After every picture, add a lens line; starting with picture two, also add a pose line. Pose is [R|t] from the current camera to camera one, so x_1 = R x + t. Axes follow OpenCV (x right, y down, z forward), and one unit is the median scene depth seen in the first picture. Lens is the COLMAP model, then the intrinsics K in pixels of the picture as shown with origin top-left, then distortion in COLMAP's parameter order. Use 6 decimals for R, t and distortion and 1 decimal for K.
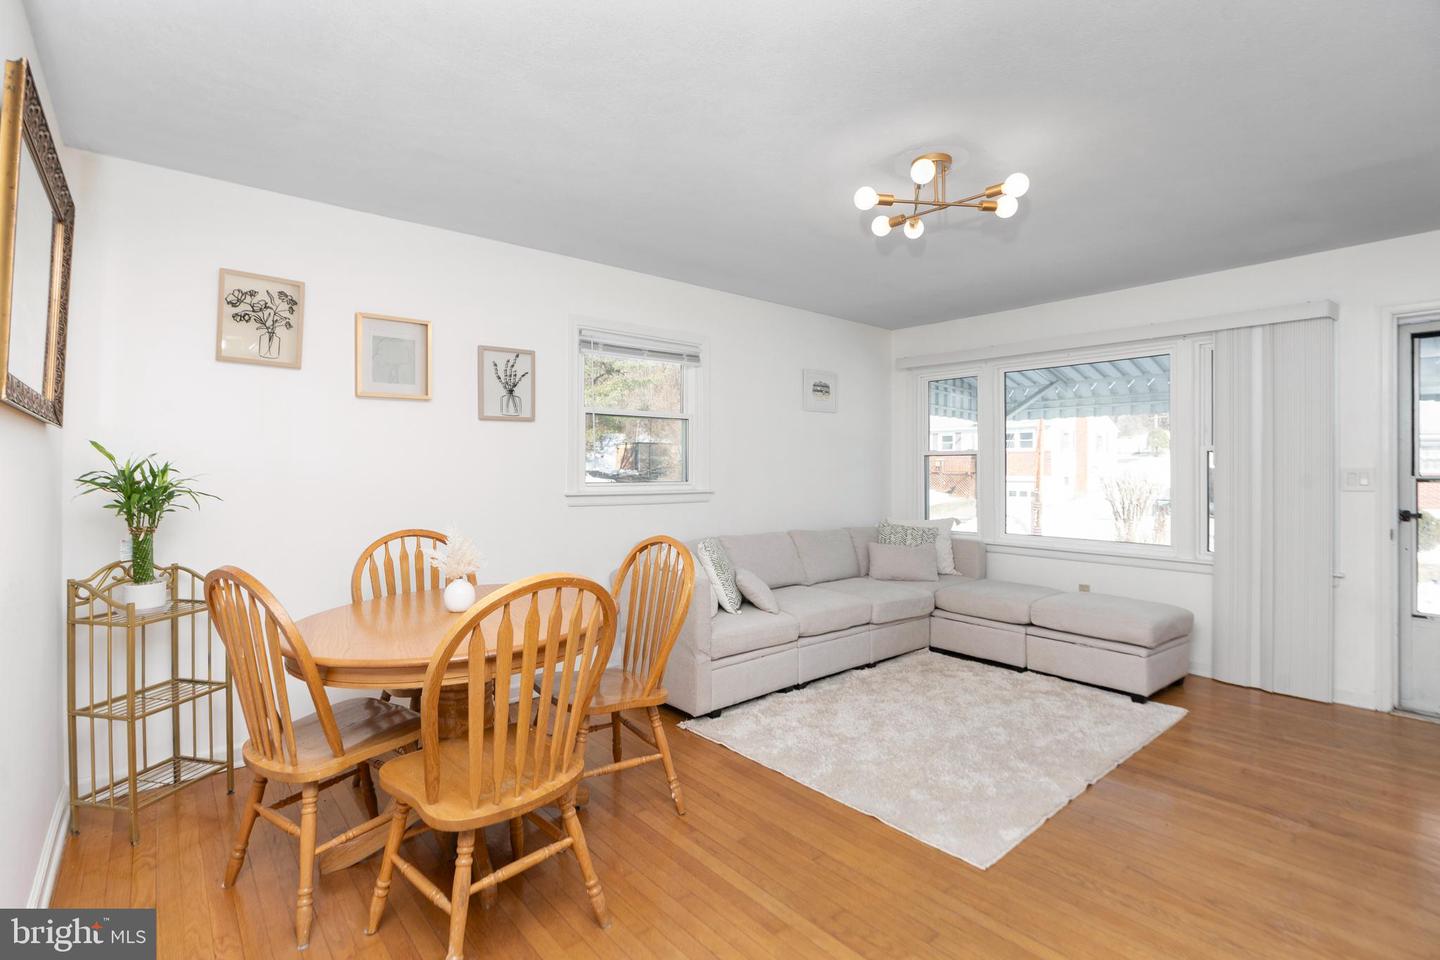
lens RADIAL K [[657.1, 0, 713.9], [0, 657.1, 470.7], [0, 0, 1]] dist [-0.002938, 0.000637]
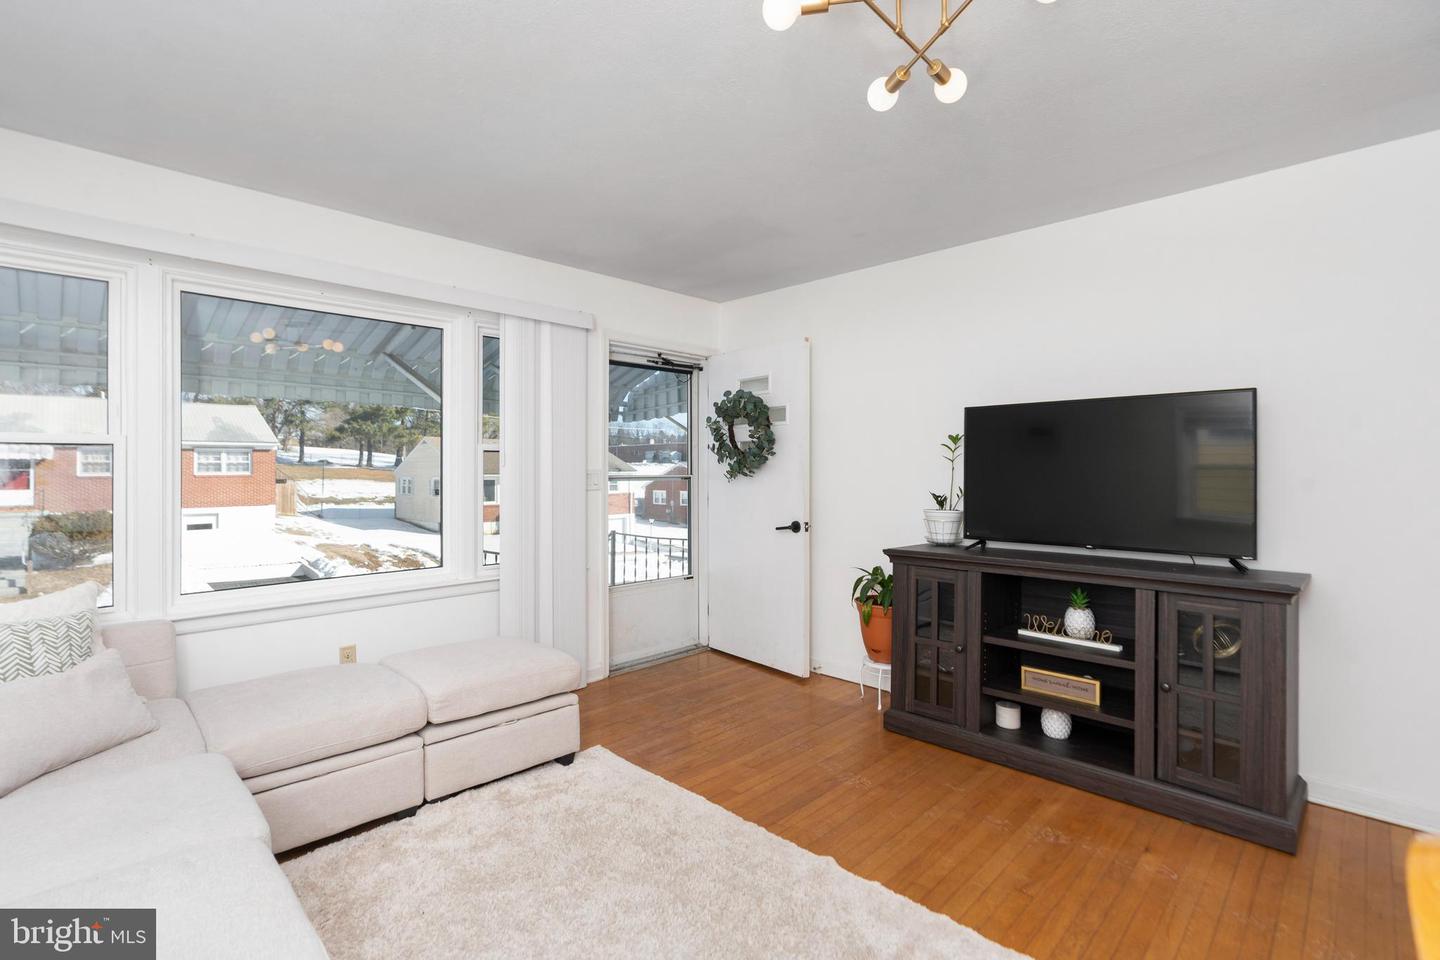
lens RADIAL K [[657.1, 0, 715.9], [0, 657.1, 473.4], [0, 0, 1]] dist [-0.002938, 0.000637]
pose [[-0.072175, -0.004499, 0.997382, -0.161171], [0.004790, 0.999977, 0.004858, -0.003539], [-0.997381, 0.005128, -0.072151, 0.867658]]
